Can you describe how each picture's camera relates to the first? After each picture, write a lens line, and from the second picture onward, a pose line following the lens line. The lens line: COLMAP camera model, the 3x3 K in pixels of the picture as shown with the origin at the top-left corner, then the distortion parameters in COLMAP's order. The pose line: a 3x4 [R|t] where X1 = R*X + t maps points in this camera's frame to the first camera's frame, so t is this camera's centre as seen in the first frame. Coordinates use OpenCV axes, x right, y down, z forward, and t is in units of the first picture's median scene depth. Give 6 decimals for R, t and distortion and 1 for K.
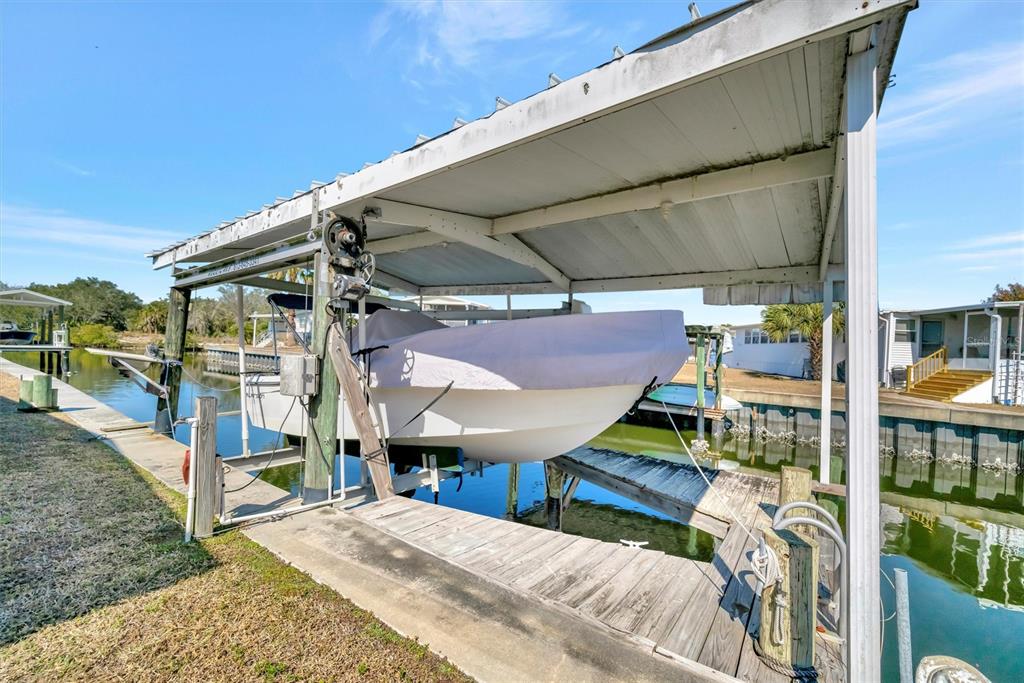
lens RADIAL K [[443.6, 0, 523.9], [0, 443.6, 342.6], [0, 0, 1]] dist [-0.000261, -0.000154]
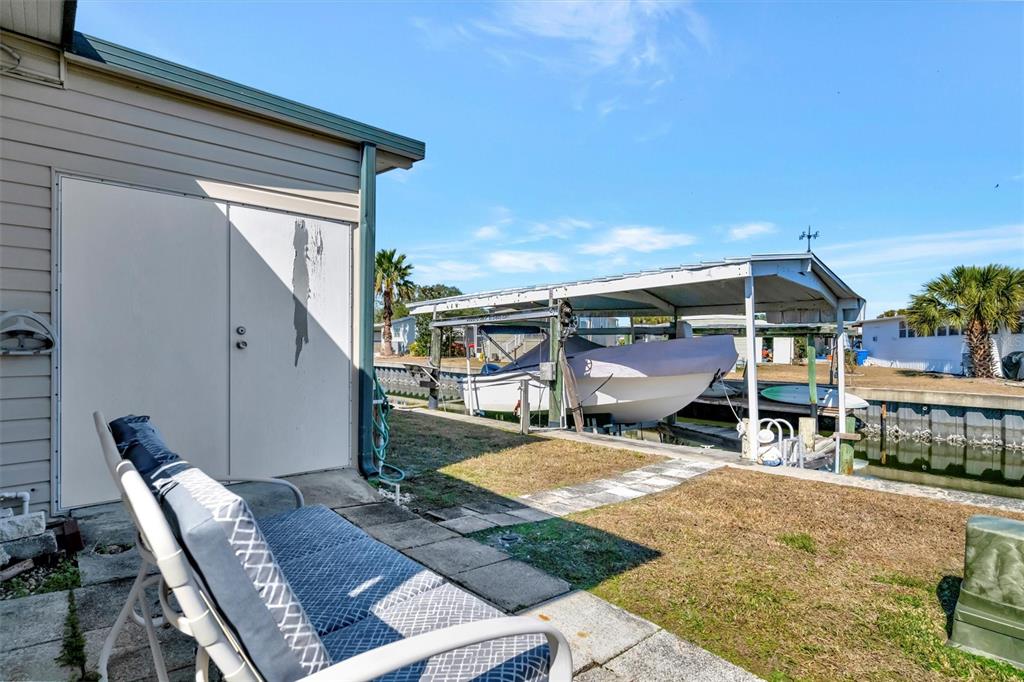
lens RADIAL K [[512.5, 0, 497.3], [0, 512.5, 342.7], [0, 0, 1]] dist [0.001002, -0.000079]
pose [[0.968428, -0.036809, -0.246560, -0.025764], [0.035493, 0.999322, -0.009779, -0.014241], [0.246753, 0.000719, 0.969078, -0.394845]]
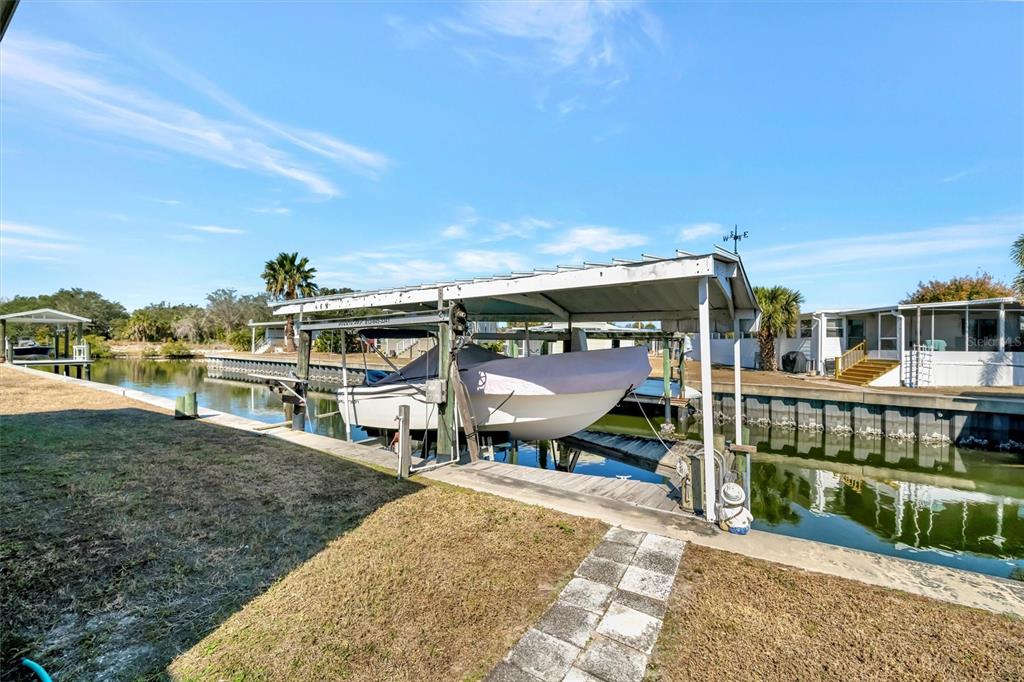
lens RADIAL K [[420.4, 0, 512.0], [0, 420.4, 341.0], [0, 0, 1]] dist [-0.001414, -0.000076]
pose [[0.999321, -0.032010, 0.018222, -0.054711], [0.031960, 0.999485, 0.002978, -0.031031], [-0.018308, -0.002394, 0.999830, -0.175782]]
